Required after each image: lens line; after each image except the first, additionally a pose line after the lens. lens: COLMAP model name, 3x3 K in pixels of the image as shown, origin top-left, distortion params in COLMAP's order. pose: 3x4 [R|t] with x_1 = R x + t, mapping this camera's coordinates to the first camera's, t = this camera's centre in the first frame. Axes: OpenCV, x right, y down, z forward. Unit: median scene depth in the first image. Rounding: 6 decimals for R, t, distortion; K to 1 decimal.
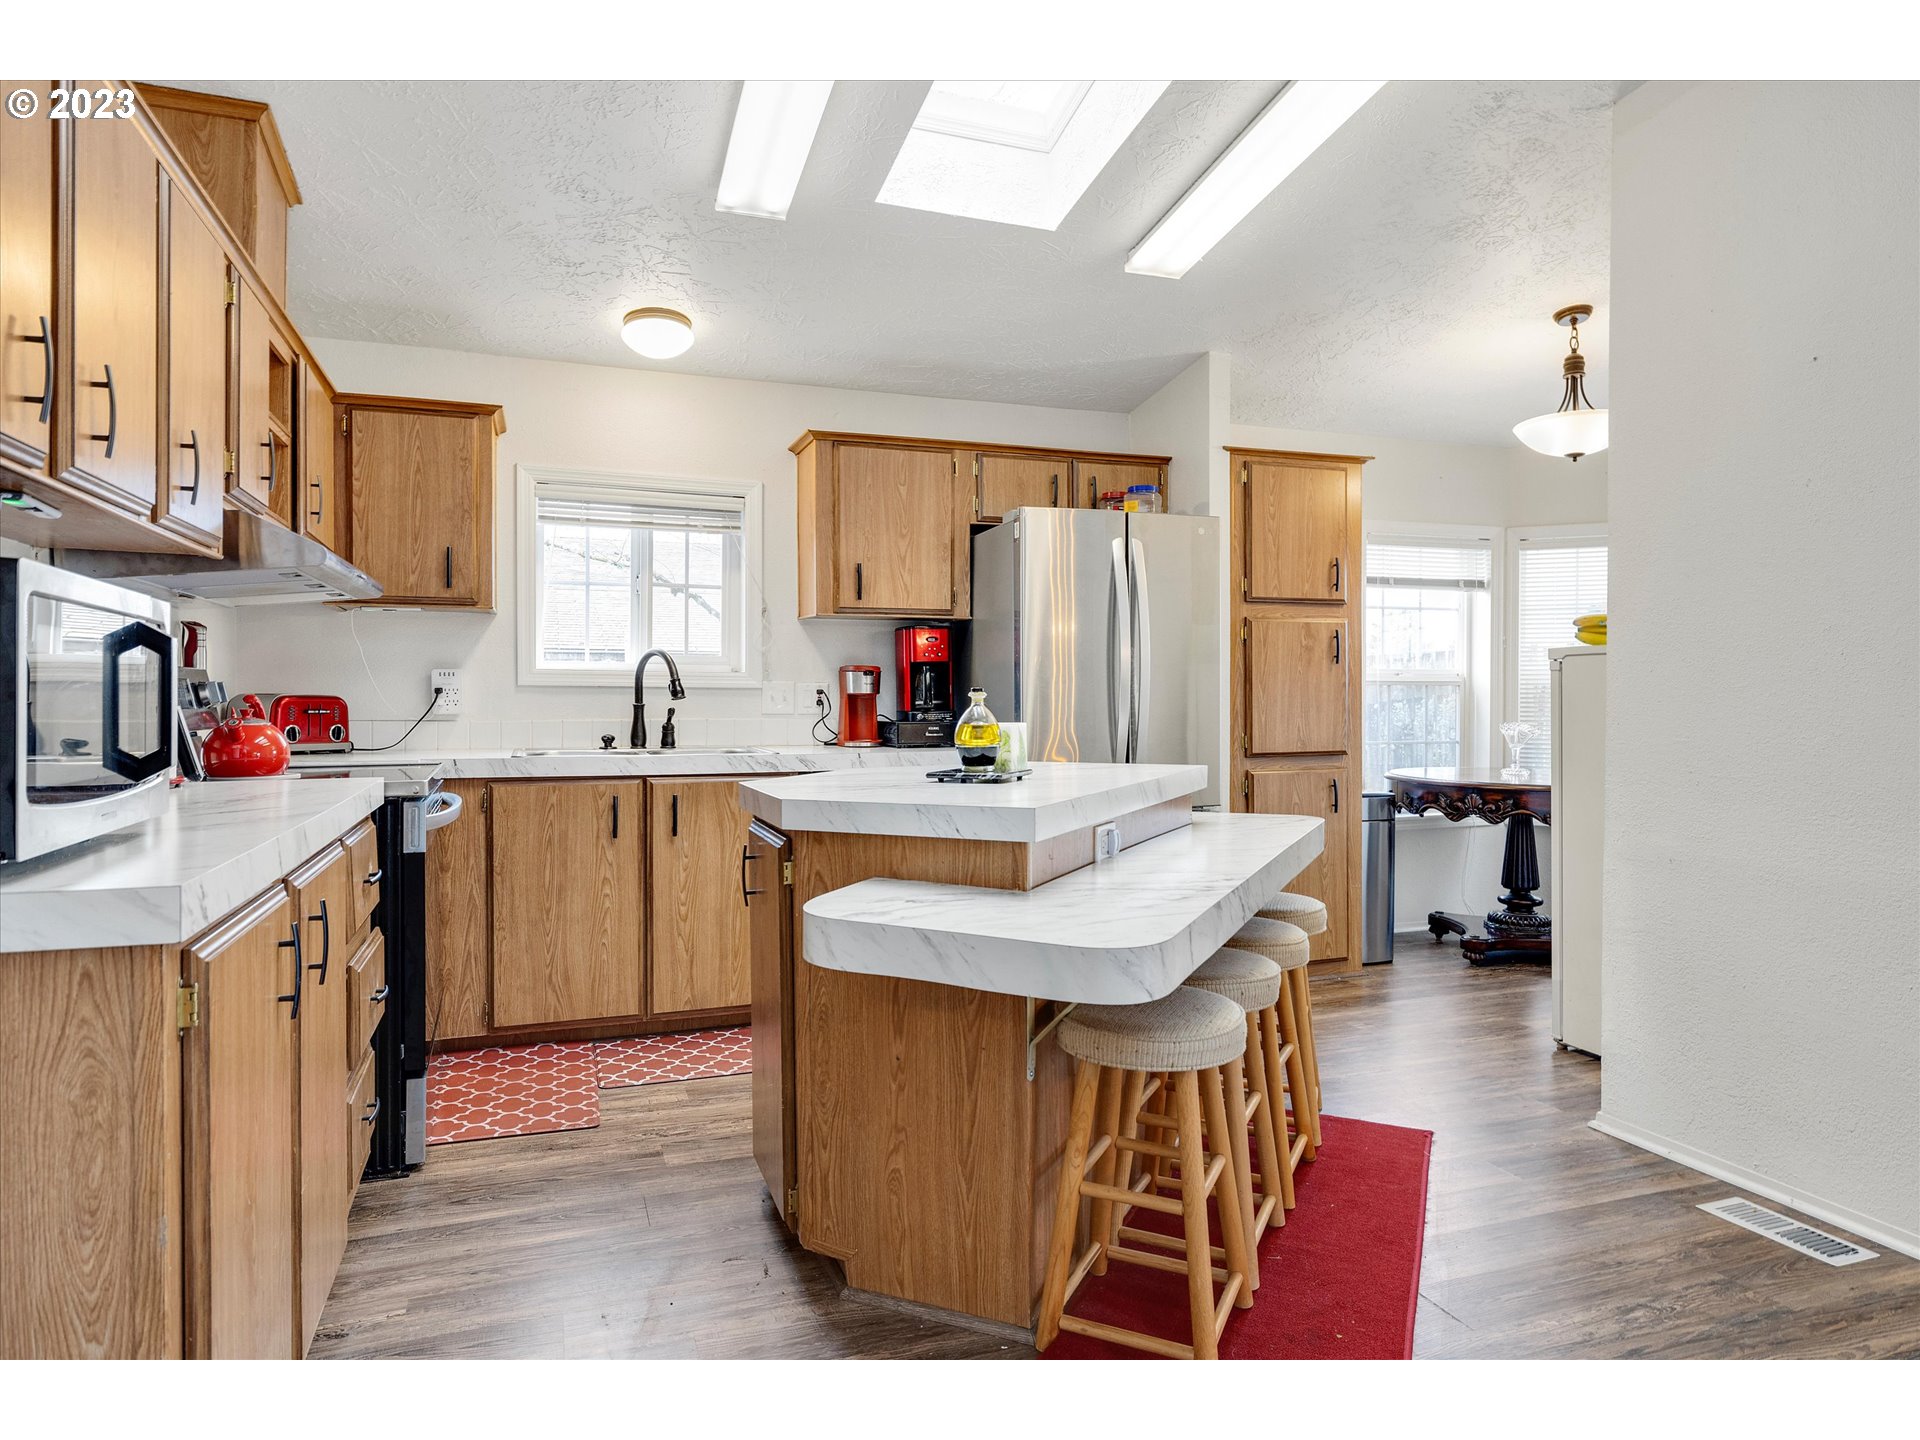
lens RADIAL K [[1165.0, 0, 960.2], [0, 1165.0, 709.1], [0, 0, 1]] dist [-0.002698, 0.002300]
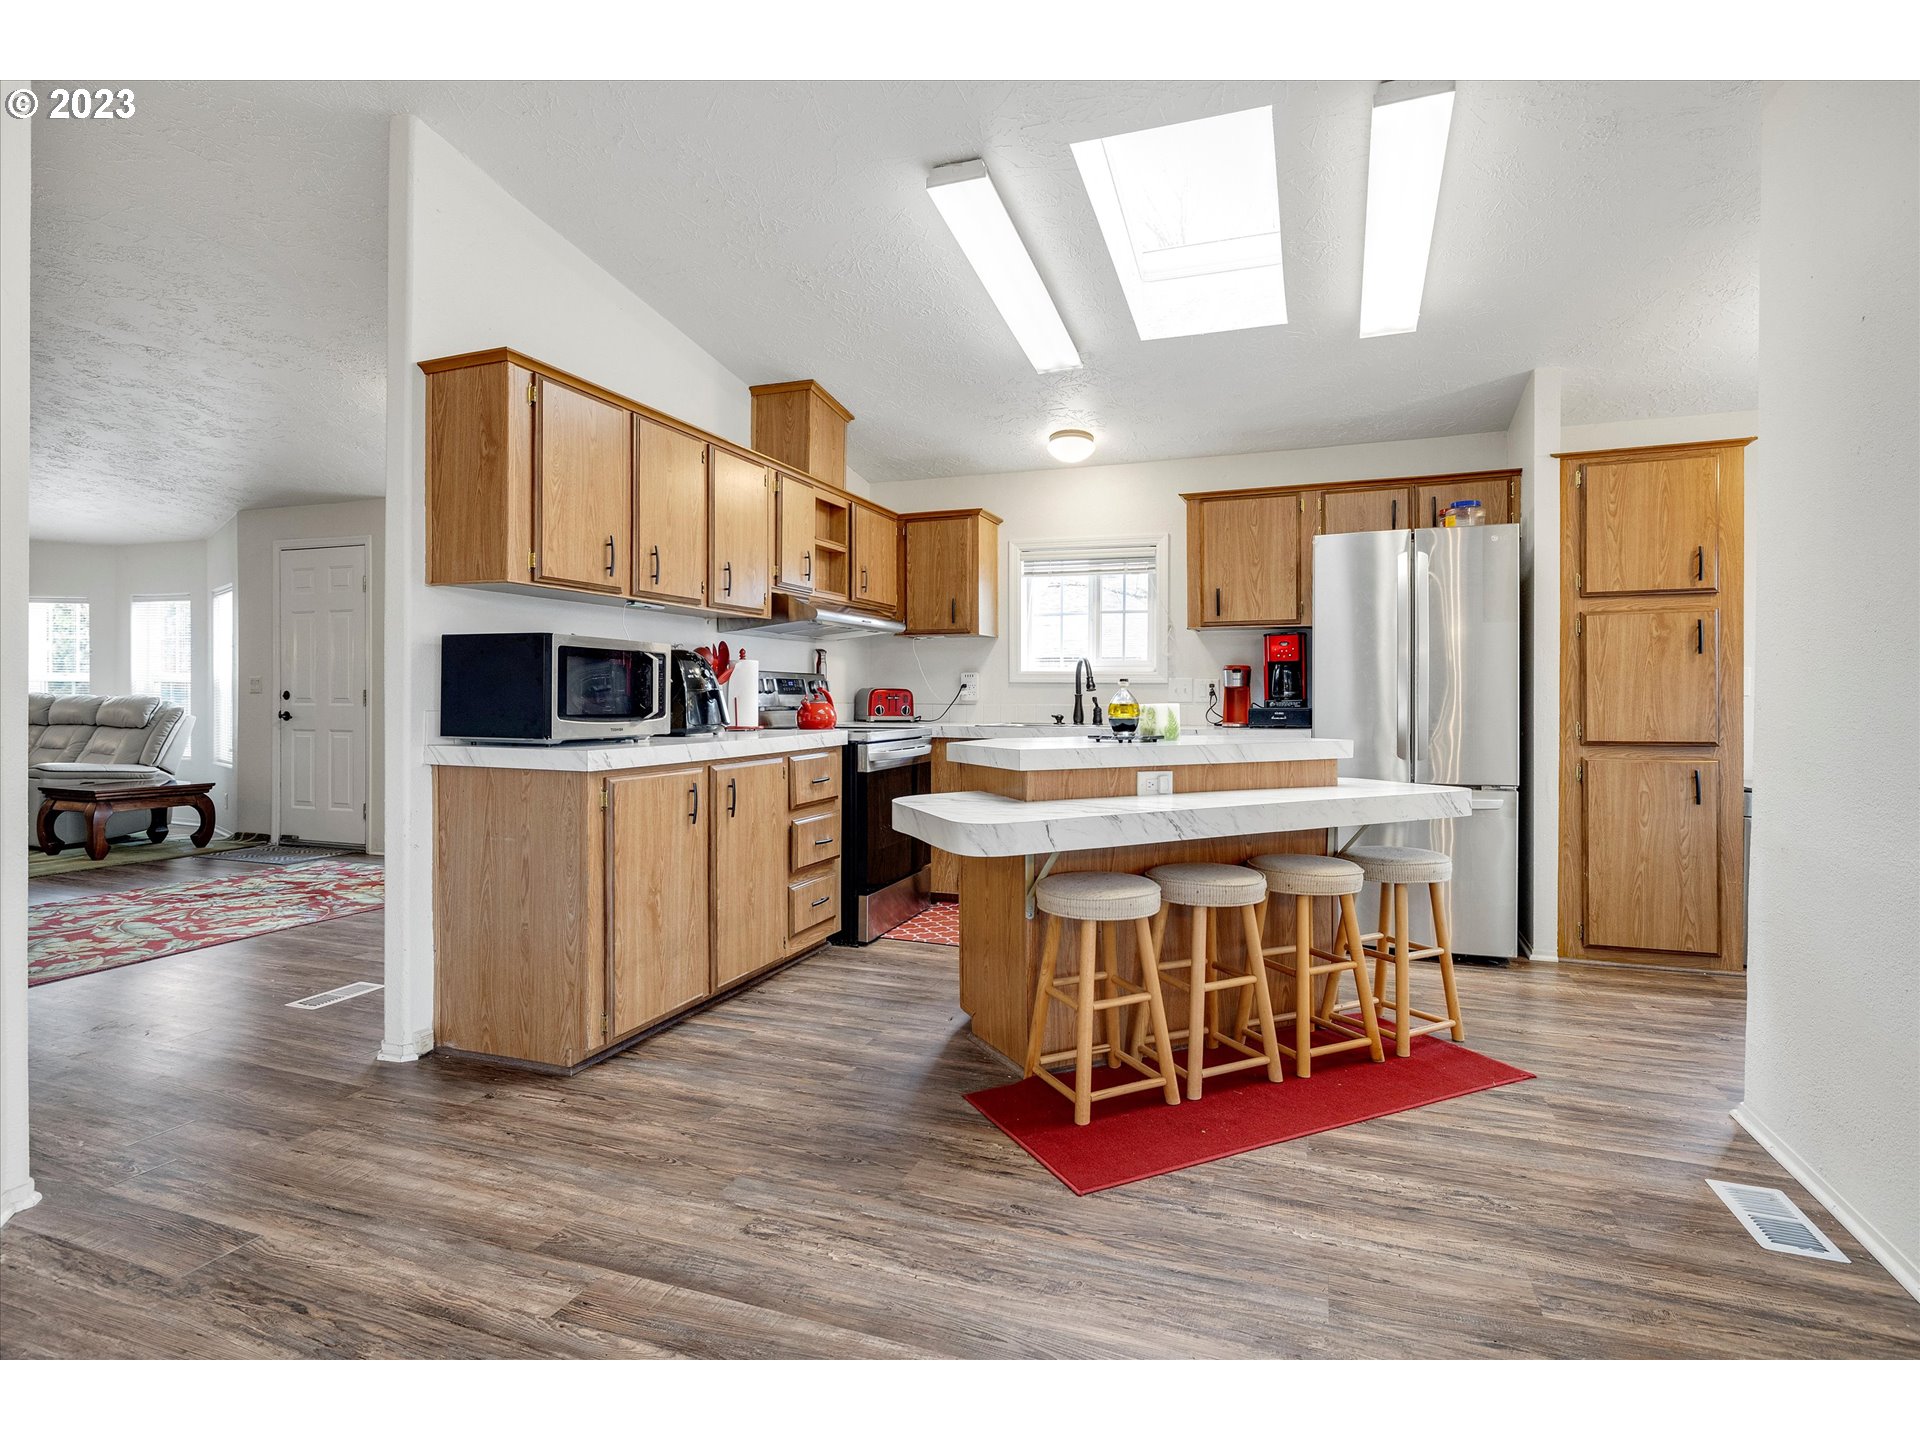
lens RADIAL K [[977.4, 0, 946.4], [0, 977.4, 705.9], [0, 0, 1]] dist [-0.000124, 0.000539]
pose [[0.755098, 0.006692, -0.655578, 0.394238], [-0.009153, 0.999958, -0.000335, 0.011908], [0.655548, 0.006254, 0.755127, -0.046285]]
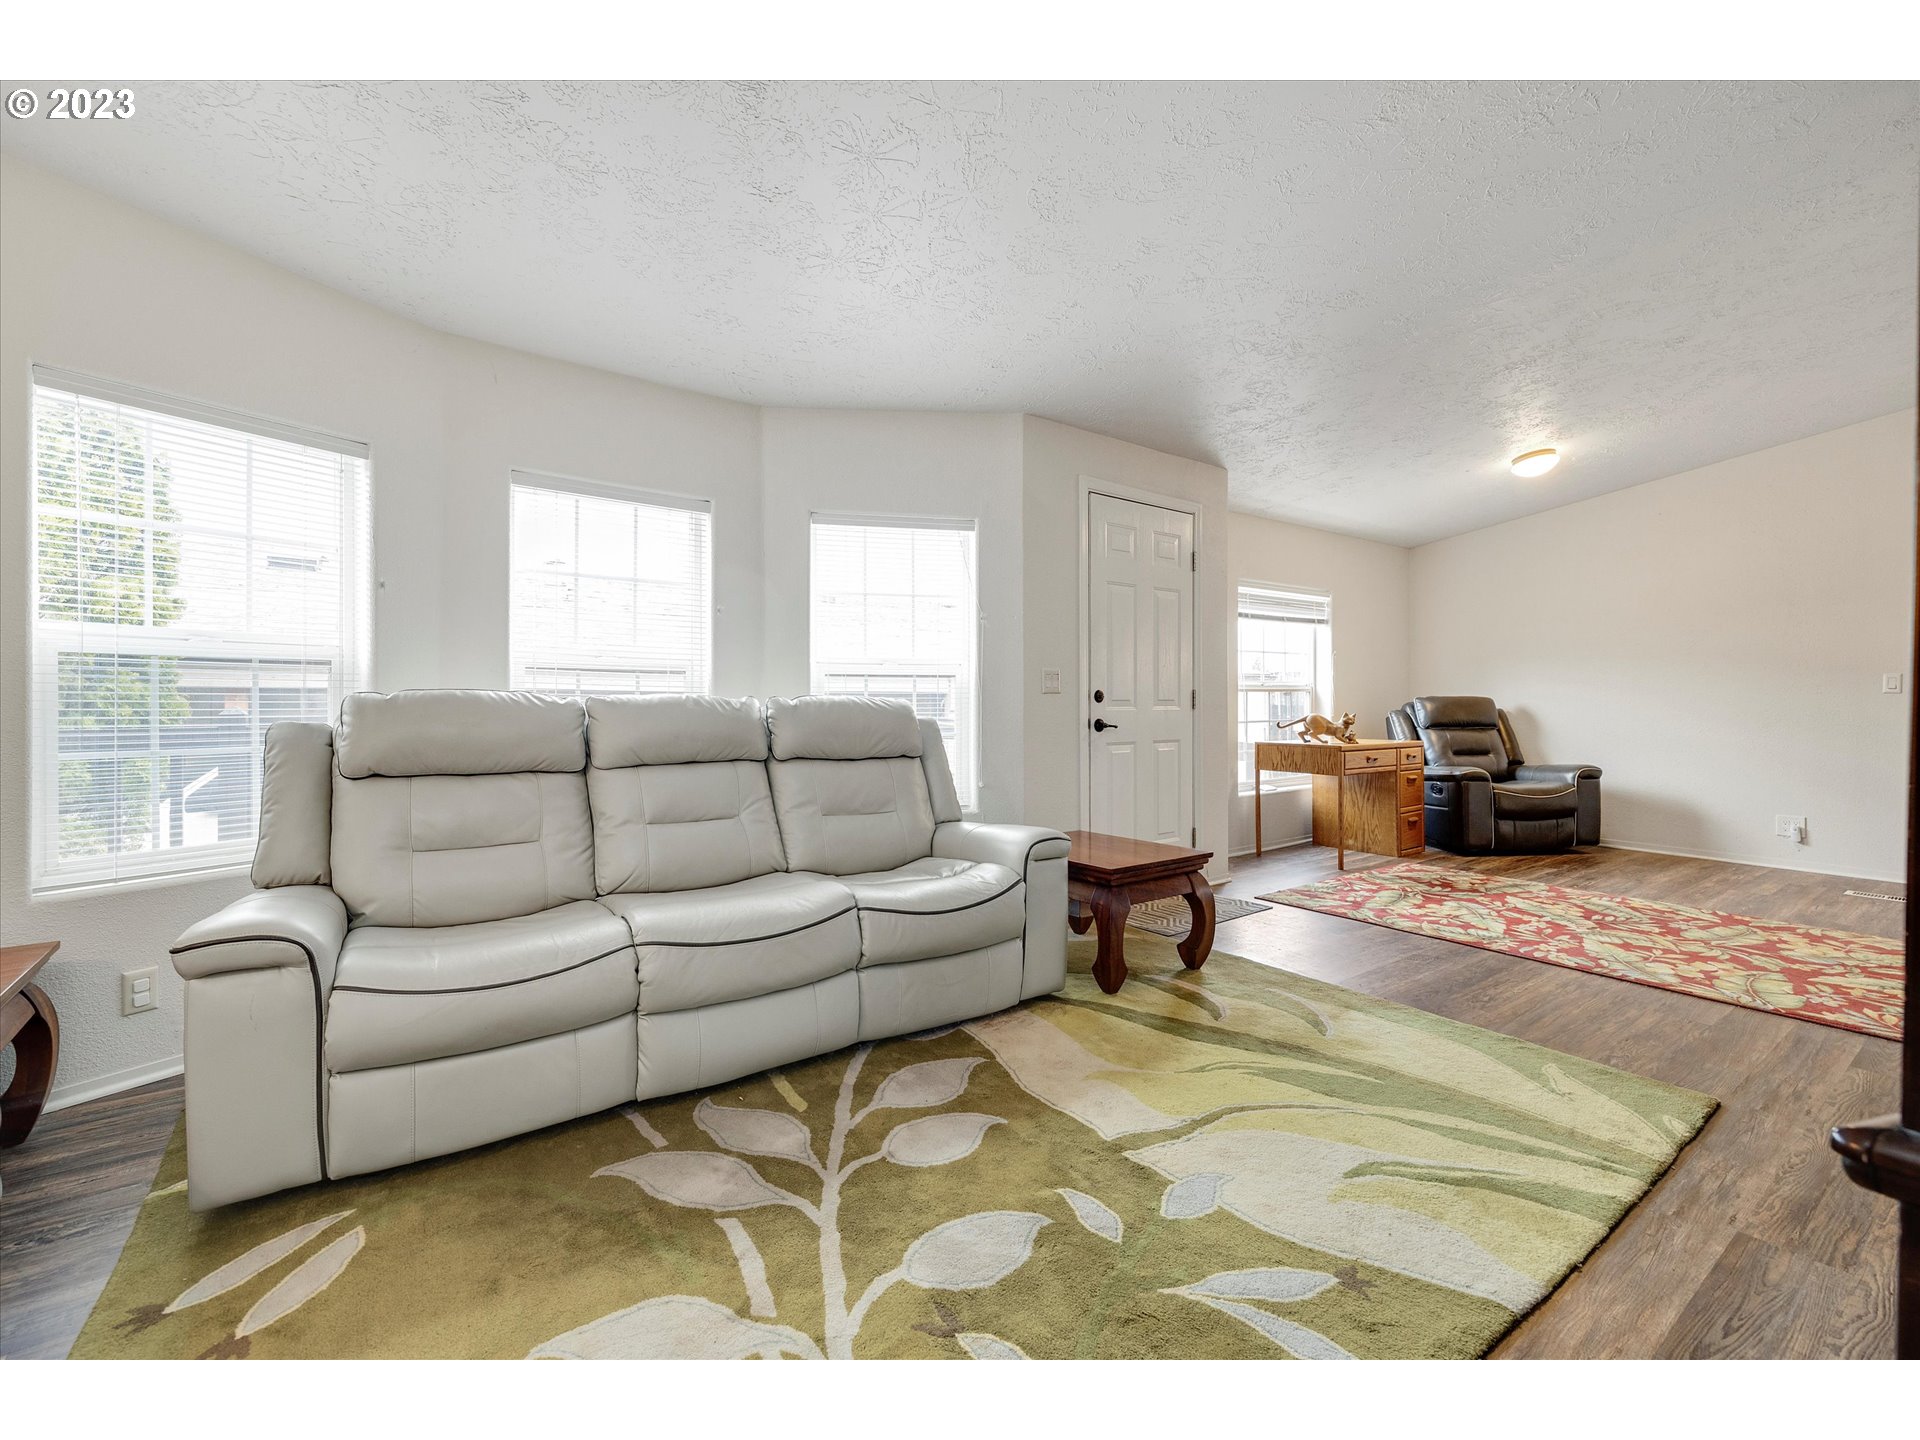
lens RADIAL K [[811.3, 0, 924.9], [0, 811.3, 694.1], [0, 0, 1]] dist [0.000405, -0.001372]
pose [[0.969020, 0.000133, 0.246982, -1.854719], [0.004284, 0.999840, -0.017347, 0.016576], [-0.246945, 0.017868, 0.968865, -0.412602]]
